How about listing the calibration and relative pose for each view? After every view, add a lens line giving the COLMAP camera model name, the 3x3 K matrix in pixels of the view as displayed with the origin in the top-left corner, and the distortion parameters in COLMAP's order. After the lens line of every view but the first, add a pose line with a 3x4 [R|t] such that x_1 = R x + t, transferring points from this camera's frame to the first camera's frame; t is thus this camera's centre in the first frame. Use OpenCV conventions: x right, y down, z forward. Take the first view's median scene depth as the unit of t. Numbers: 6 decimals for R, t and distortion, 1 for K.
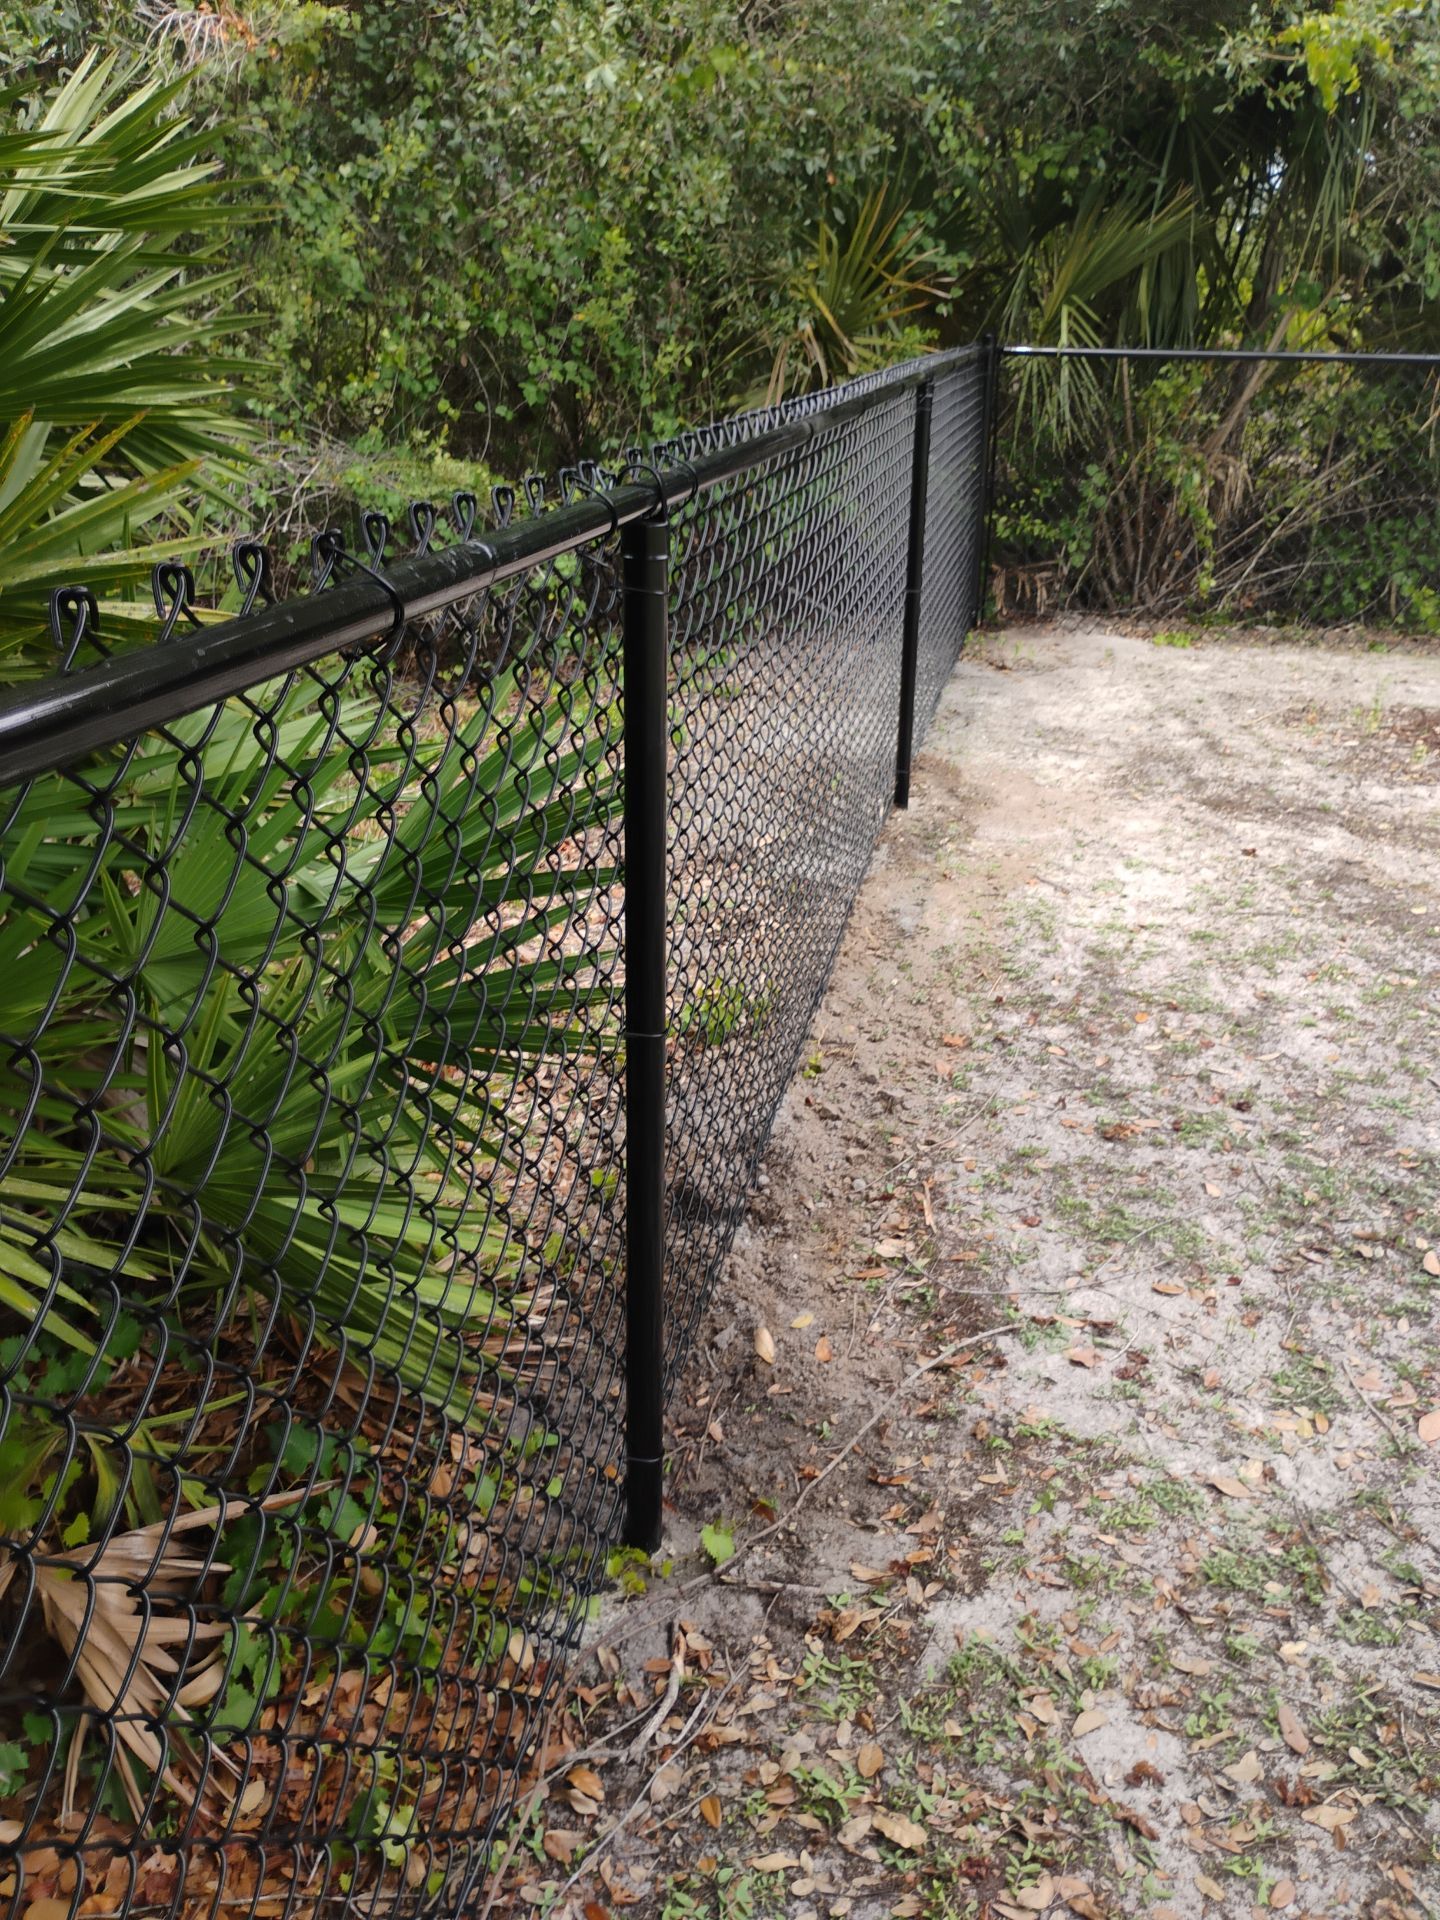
lens RADIAL K [[1632.3, 0, 717.3], [0, 1632.3, 956.9], [0, 0, 1]] dist [0.062259, -0.111787]
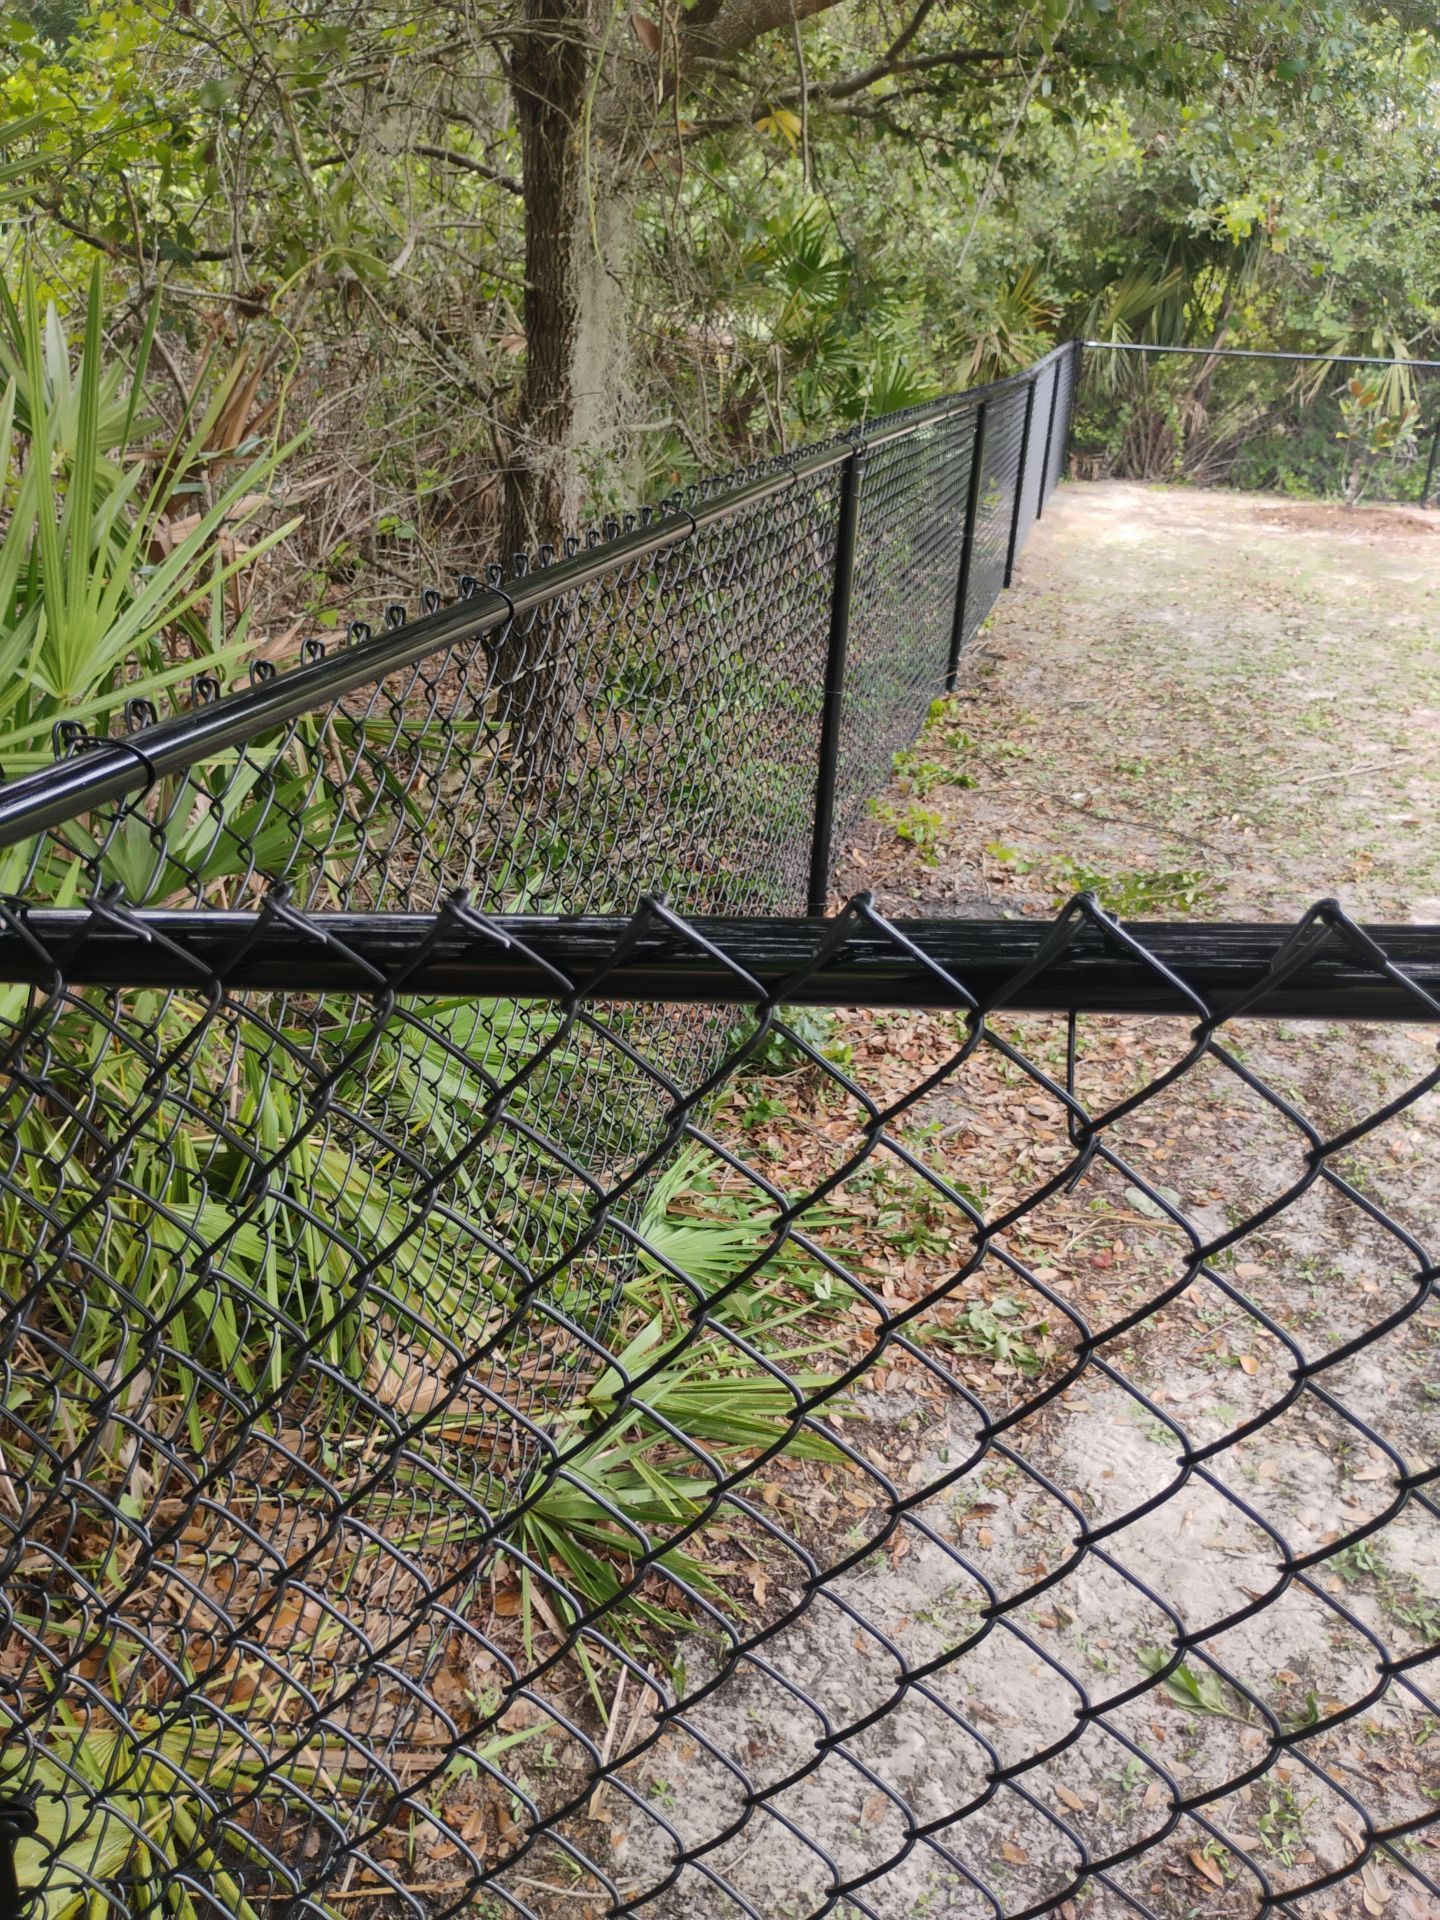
lens RADIAL K [[1632.3, 0, 717.3], [0, 1632.3, 956.9], [0, 0, 1]] dist [0.062259, -0.111787]
pose [[0.998512, 0.051335, -0.018382, -0.209944], [-0.050900, 0.998431, 0.023356, 0.377563], [0.019552, -0.022386, 0.999558, -1.099257]]
